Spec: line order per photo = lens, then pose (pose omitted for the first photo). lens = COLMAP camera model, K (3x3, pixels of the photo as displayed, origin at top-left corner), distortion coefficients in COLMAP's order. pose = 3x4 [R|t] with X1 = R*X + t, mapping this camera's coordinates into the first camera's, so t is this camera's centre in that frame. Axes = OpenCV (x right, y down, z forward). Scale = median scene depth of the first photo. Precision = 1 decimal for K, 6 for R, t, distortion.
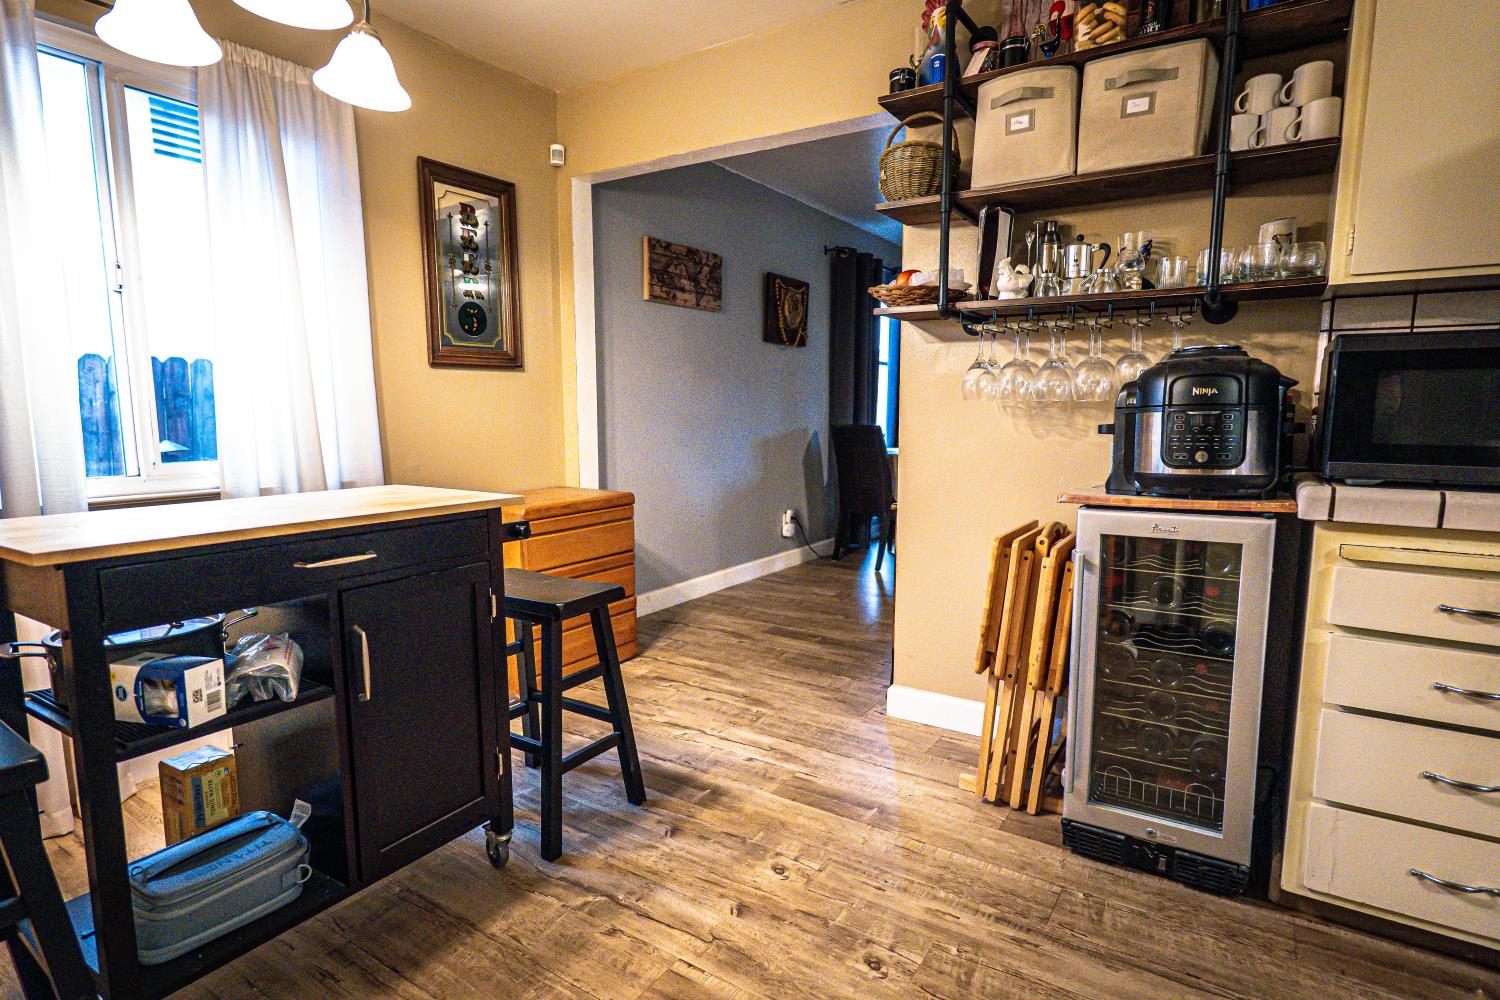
lens RADIAL K [[779.8, 0, 745.7], [0, 779.8, 504.4], [0, 0, 1]] dist [-0.018997, 0.011087]
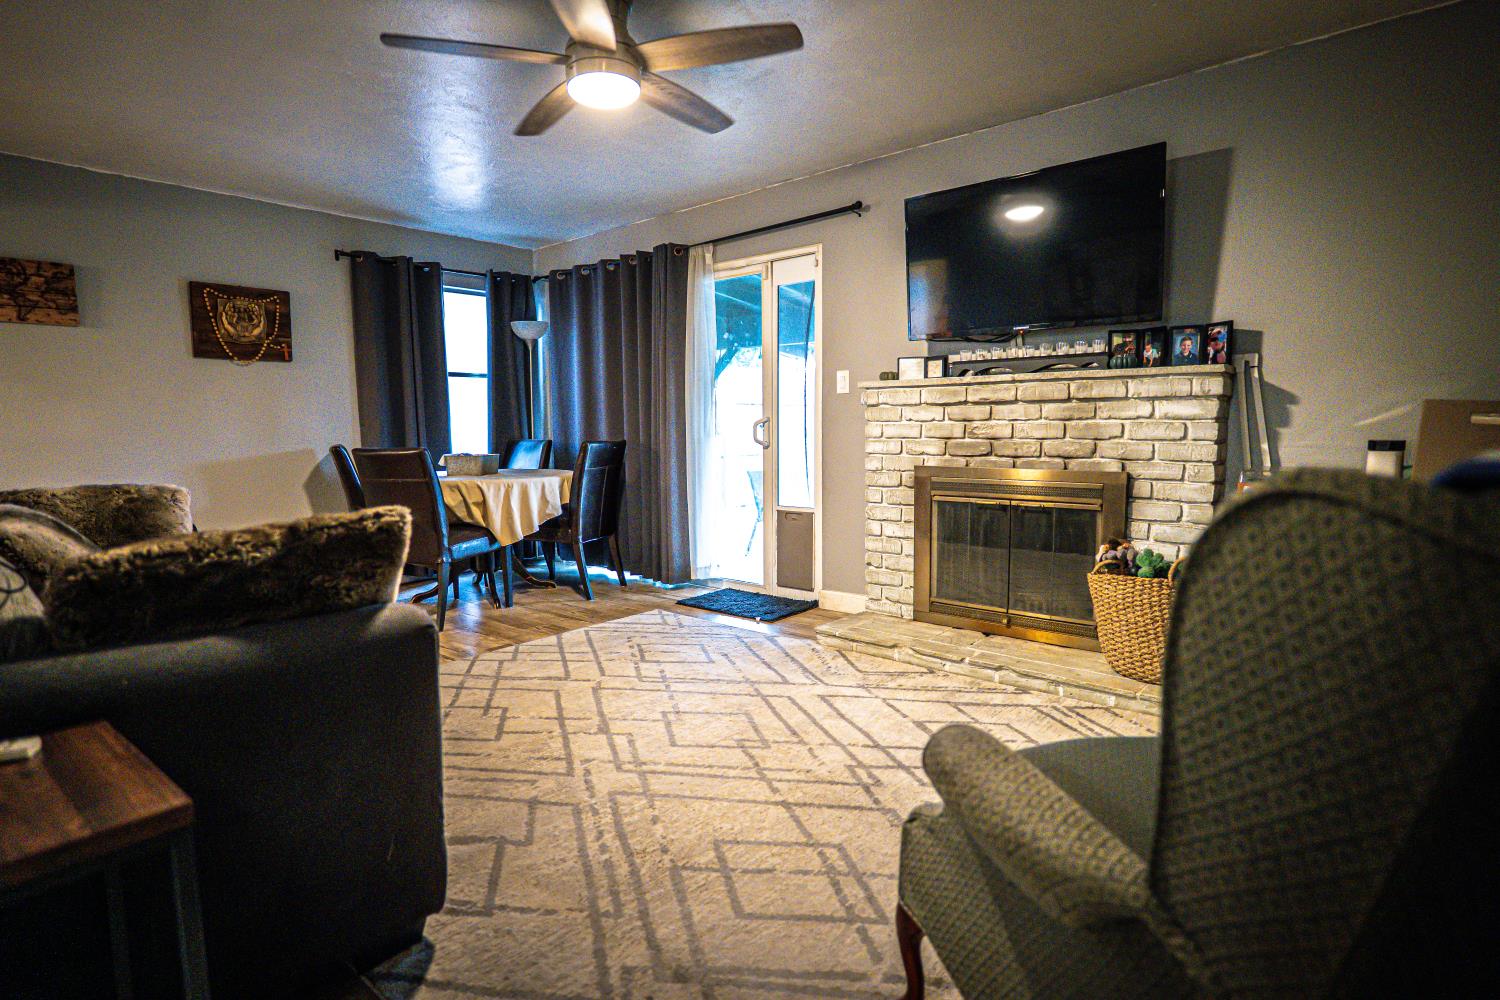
lens RADIAL K [[779.8, 0, 745.9], [0, 779.8, 507.2], [0, 0, 1]] dist [-0.018997, 0.011087]
pose [[0.991004, 0.000341, -0.133831, 1.844388], [-0.002211, 0.999902, -0.013821, -0.048413], [0.133814, 0.013992, 0.990908, 0.436924]]
